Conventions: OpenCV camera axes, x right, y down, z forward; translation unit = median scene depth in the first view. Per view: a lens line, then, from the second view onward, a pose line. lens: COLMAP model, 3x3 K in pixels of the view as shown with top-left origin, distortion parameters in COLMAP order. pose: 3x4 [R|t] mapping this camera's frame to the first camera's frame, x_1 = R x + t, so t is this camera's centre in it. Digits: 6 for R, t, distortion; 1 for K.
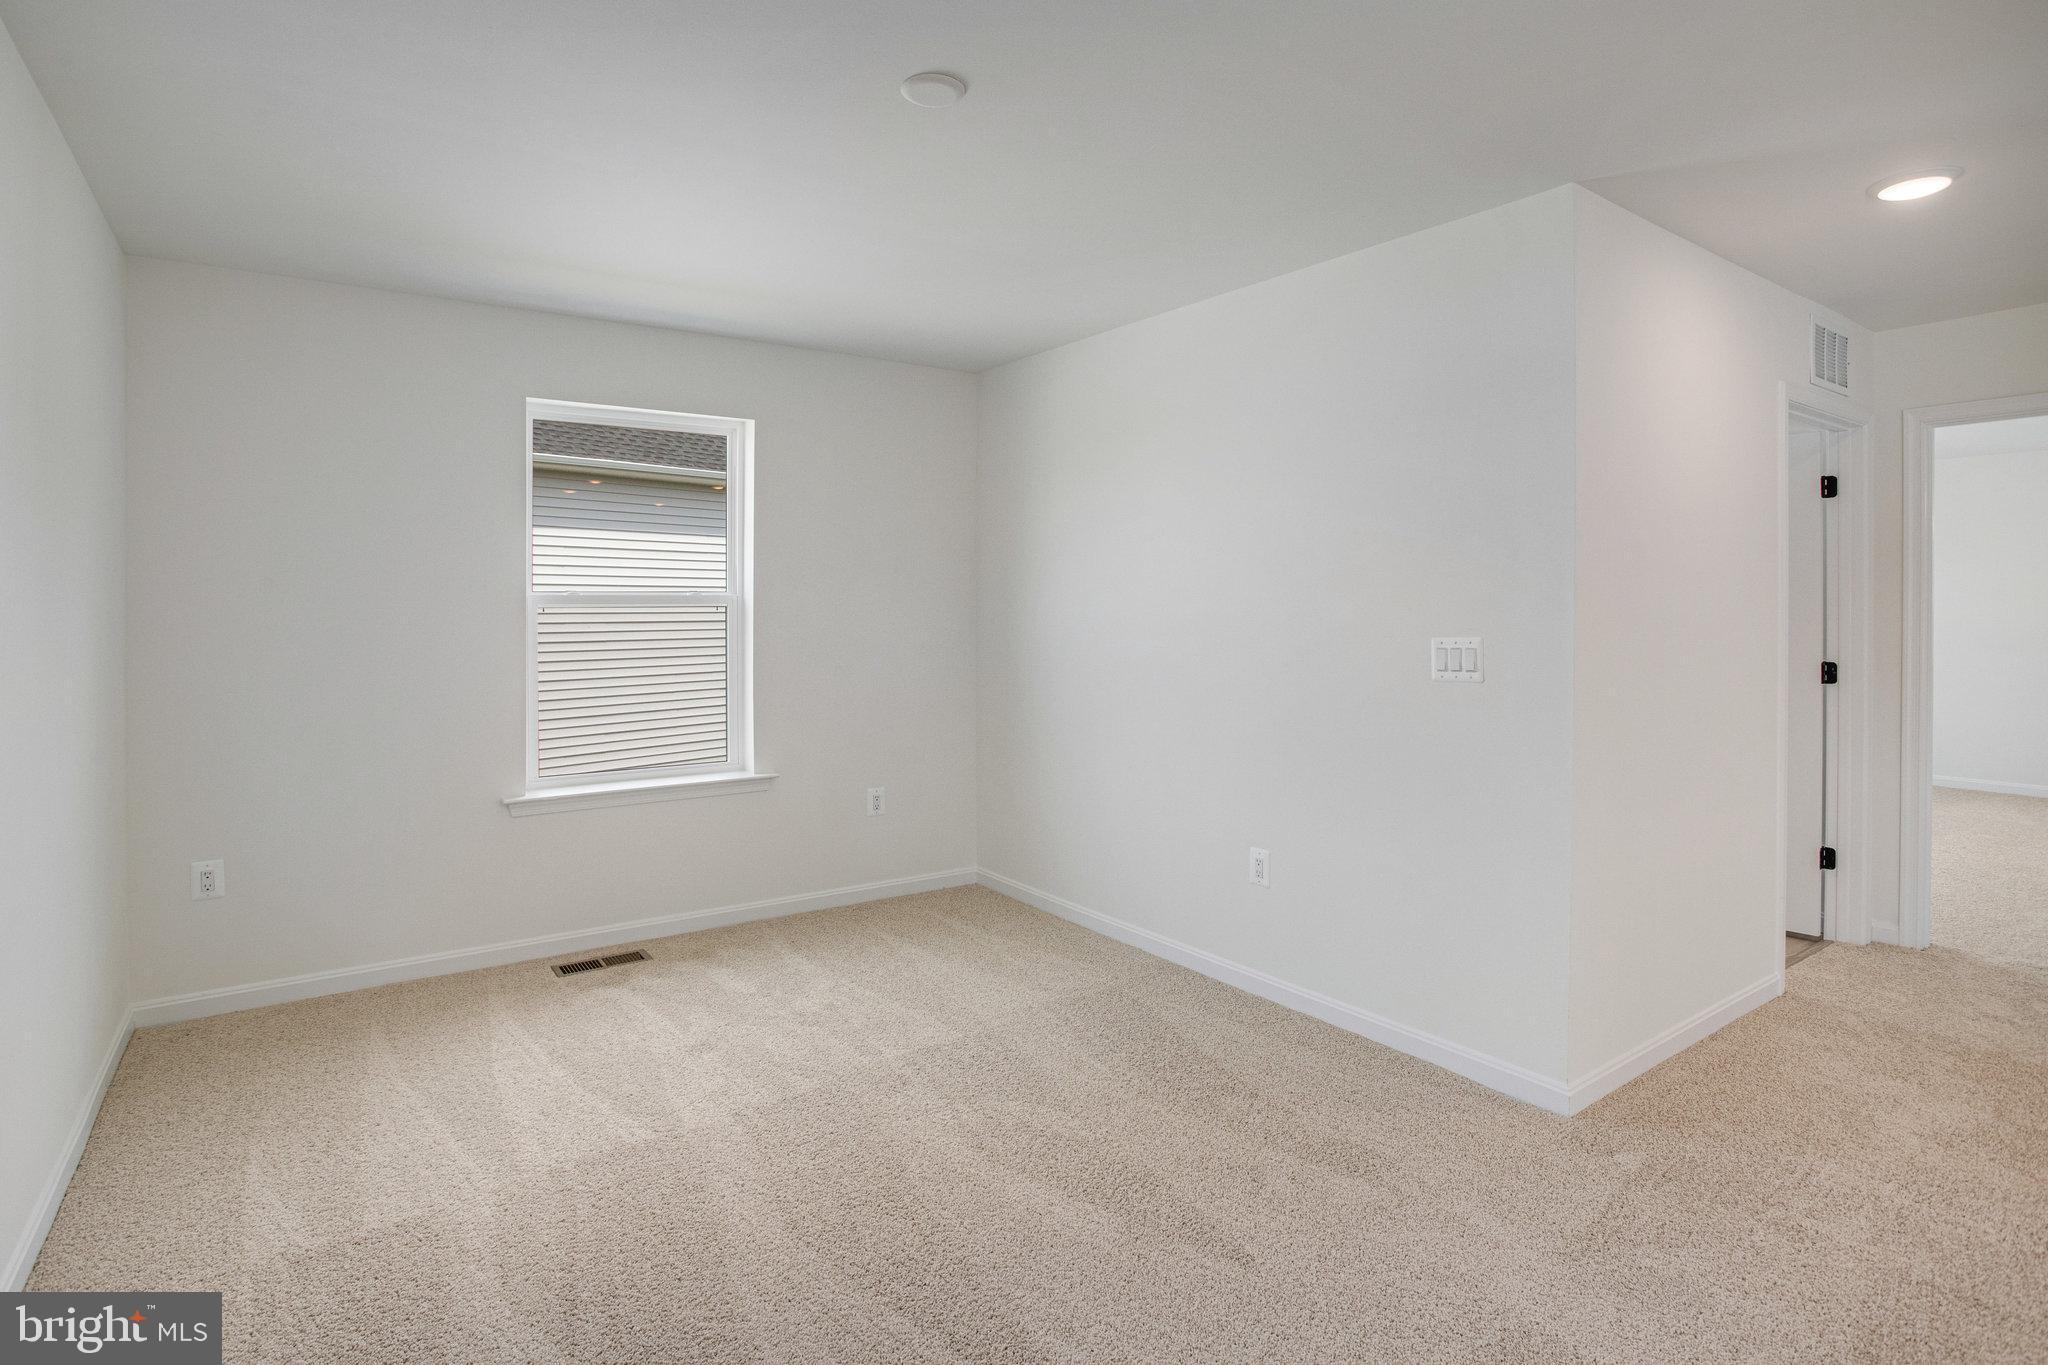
lens RADIAL K [[1011.2, 0, 1078.1], [0, 1011.2, 644.7], [0, 0, 1]] dist [-0.002358, 0.000359]
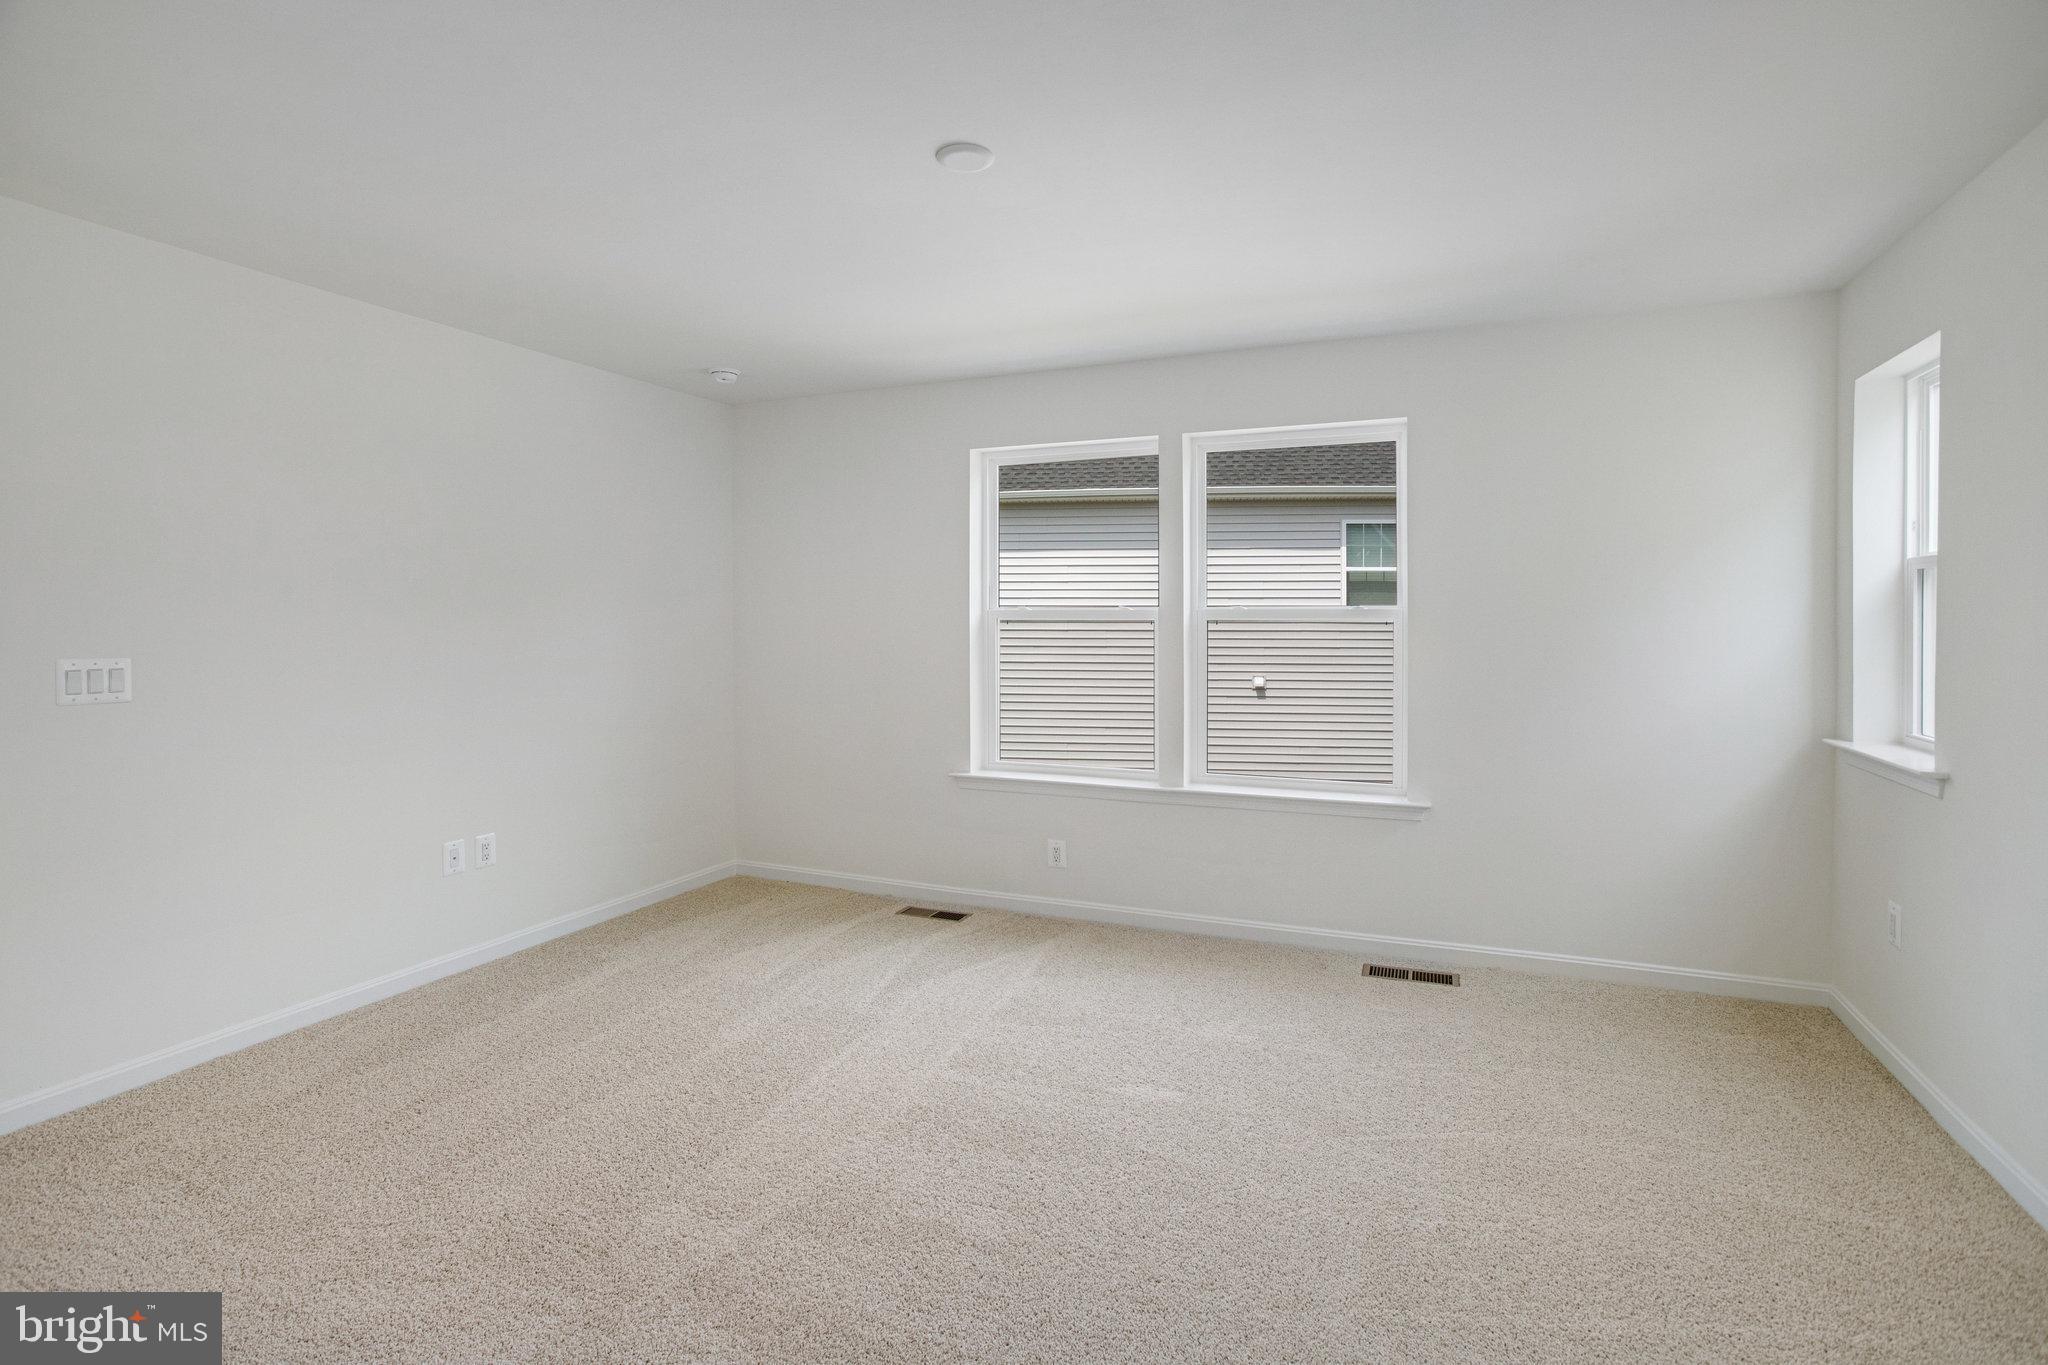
lens RADIAL K [[1011.2, 0, 1078.1], [0, 1011.2, 644.7], [0, 0, 1]] dist [-0.002358, 0.000359]
pose [[0.538721, 0.014738, -0.842355, 0.480023], [-0.035156, 0.999369, -0.004998, -0.001397], [0.841750, 0.032307, 0.538900, 0.380431]]
